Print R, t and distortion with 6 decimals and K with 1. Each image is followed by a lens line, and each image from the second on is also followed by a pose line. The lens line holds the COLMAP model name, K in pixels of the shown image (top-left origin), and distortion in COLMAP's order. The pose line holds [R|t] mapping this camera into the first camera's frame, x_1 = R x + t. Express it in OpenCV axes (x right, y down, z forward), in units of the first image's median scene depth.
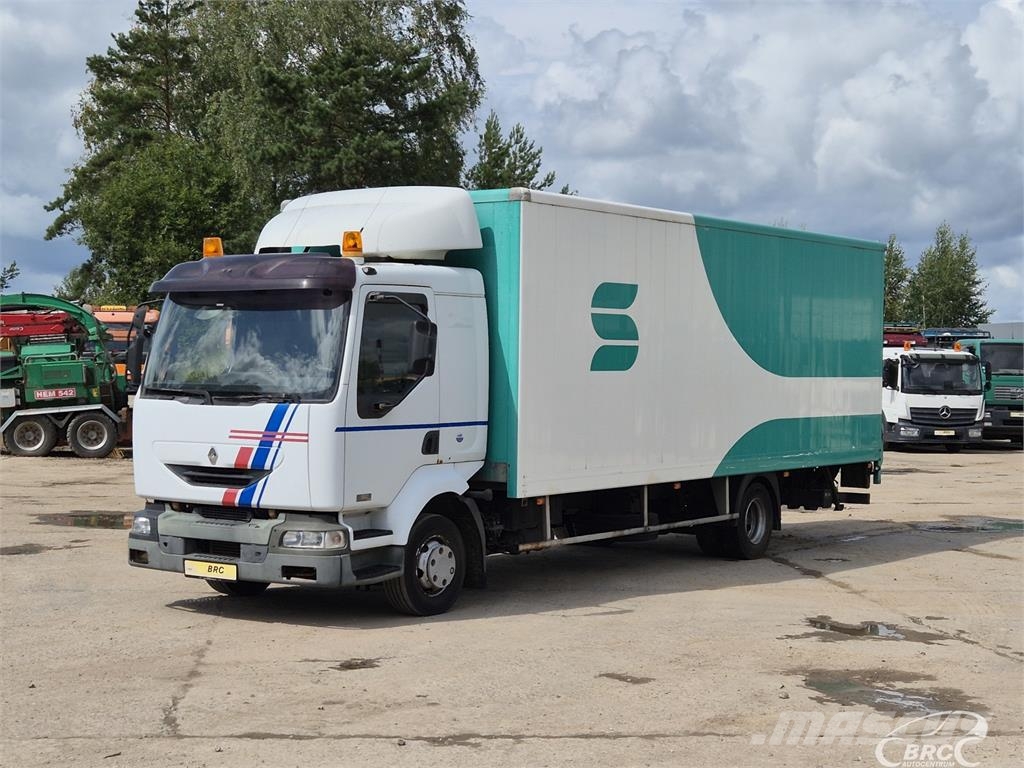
lens RADIAL K [[1700.4, 0, 512.0], [0, 1700.4, 384.0], [0, 0, 1]] dist [0.068918, -0.067484]
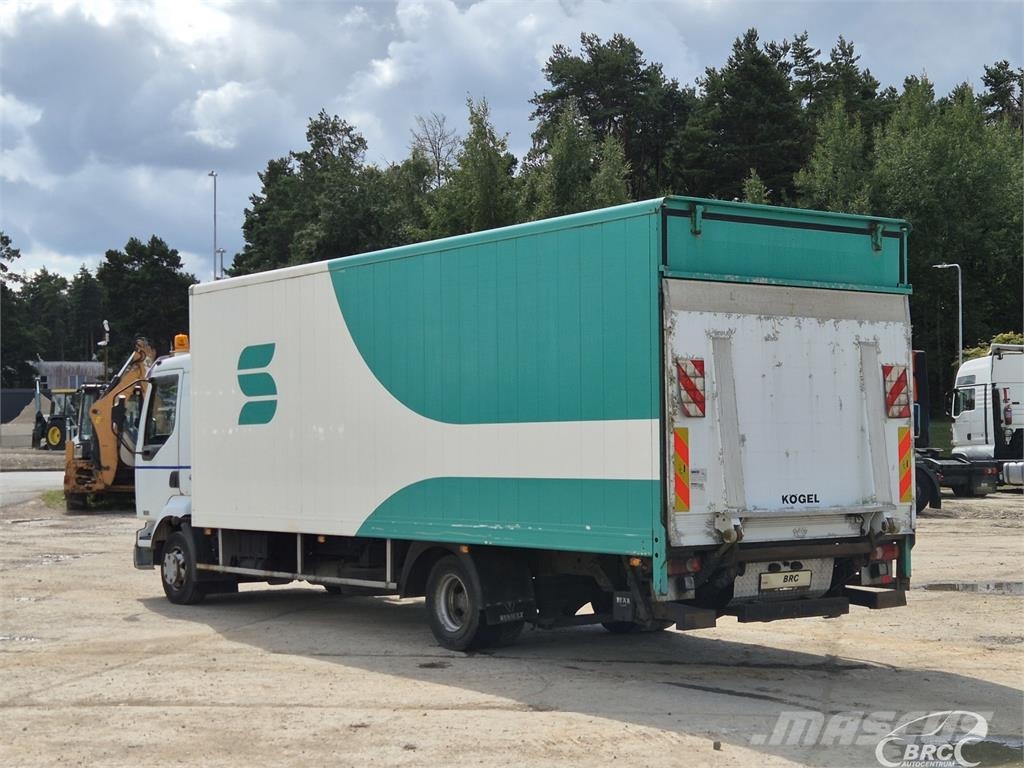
lens RADIAL K [[1700.4, 0, 512.0], [0, 1700.4, 384.0], [0, 0, 1]] dist [0.068918, -0.067484]
pose [[-0.303577, -0.041593, -0.951899, 1.154217], [-0.003356, 0.999087, -0.042584, 0.013952], [0.952801, -0.009733, -0.303439, 1.616479]]
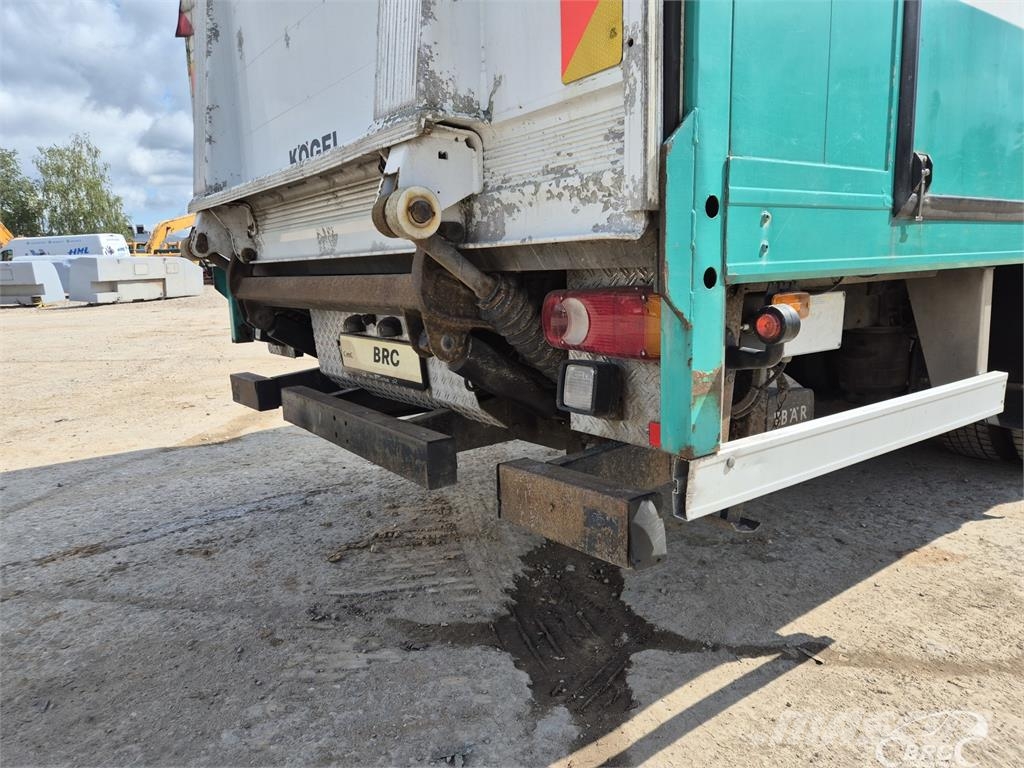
lens RADIAL K [[689.7, 0, 512.0], [0, 689.7, 384.0], [0, 0, 1]] dist [0.052910, -0.037248]
pose [[-0.951511, -0.031740, 0.305974, 0.151909], [0.024252, 0.983827, 0.177473, 0.058627], [-0.306658, 0.176288, -0.935352, 1.616310]]
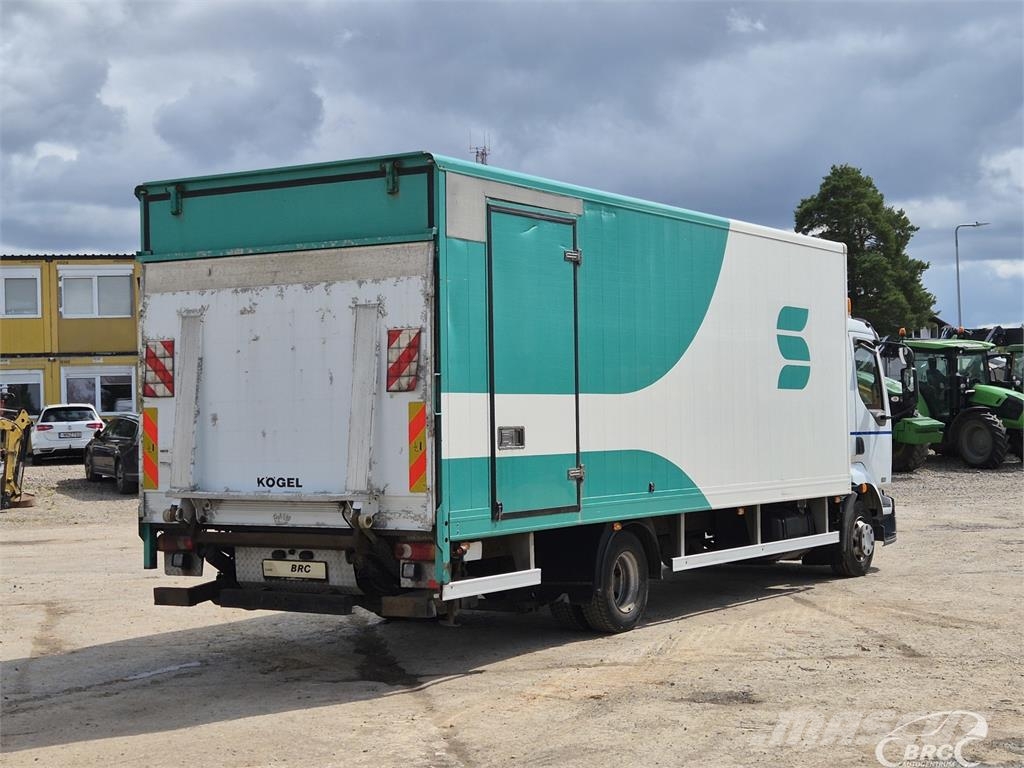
lens RADIAL K [[1700.4, 0, 512.0], [0, 1700.4, 384.0], [0, 0, 1]] dist [0.068918, -0.067484]
pose [[-0.997889, 0.002182, -0.064902, 0.175934], [0.002914, 0.999933, -0.011178, -0.002892], [0.064873, -0.011344, -0.997829, 2.334650]]
